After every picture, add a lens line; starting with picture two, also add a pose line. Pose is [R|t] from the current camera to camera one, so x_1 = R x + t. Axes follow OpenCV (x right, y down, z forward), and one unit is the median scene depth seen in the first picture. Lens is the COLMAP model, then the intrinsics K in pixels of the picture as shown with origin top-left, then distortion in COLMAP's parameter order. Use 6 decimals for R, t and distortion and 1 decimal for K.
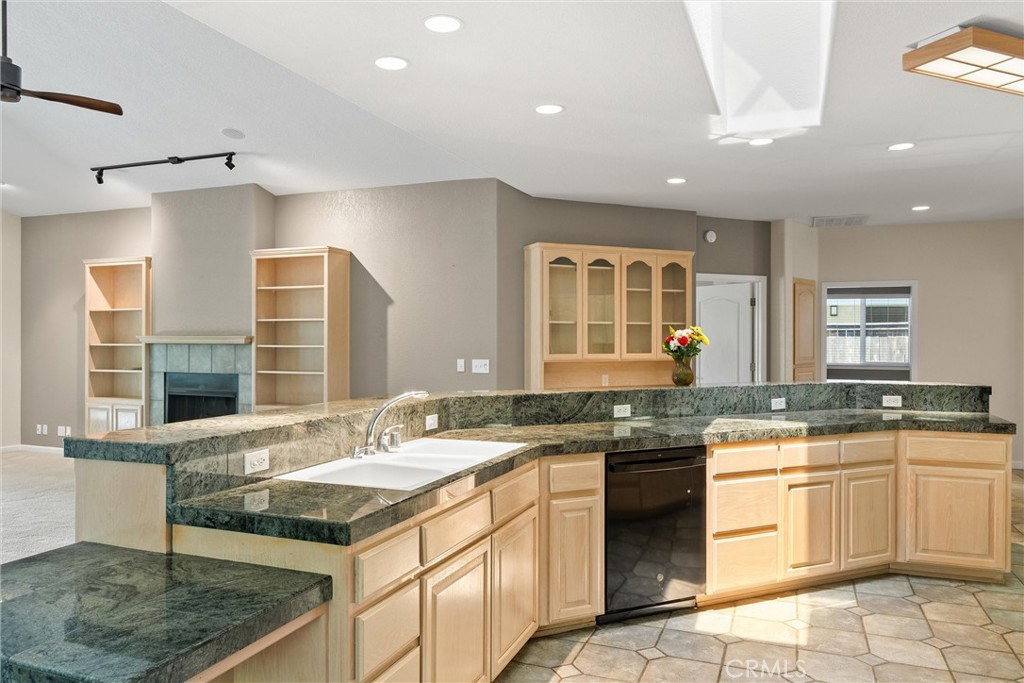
lens RADIAL K [[720.6, 0, 512.0], [0, 720.6, 341.5], [0, 0, 1]] dist [-0.005718, -0.004162]
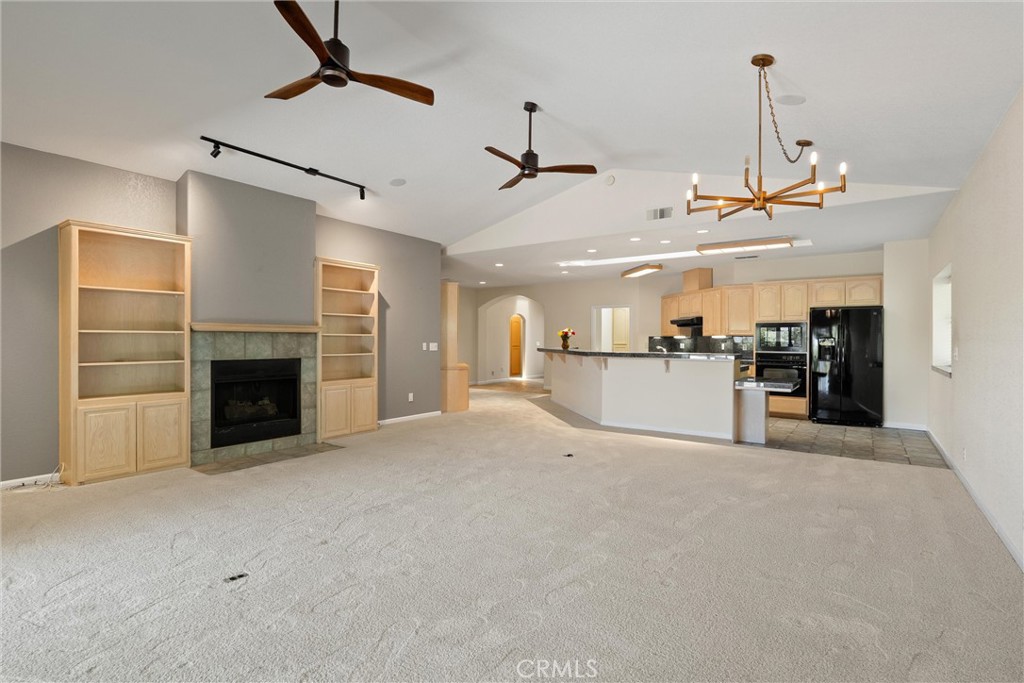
lens RADIAL K [[530.6, 0, 512.0], [0, 530.6, 341.5], [0, 0, 1]] dist [-0.000466, -0.000130]
pose [[0.207803, -0.001458, 0.978170, -1.171196], [0.004463, 0.999990, 0.000543, 0.019232], [-0.978160, 0.004253, 0.207808, 0.487898]]
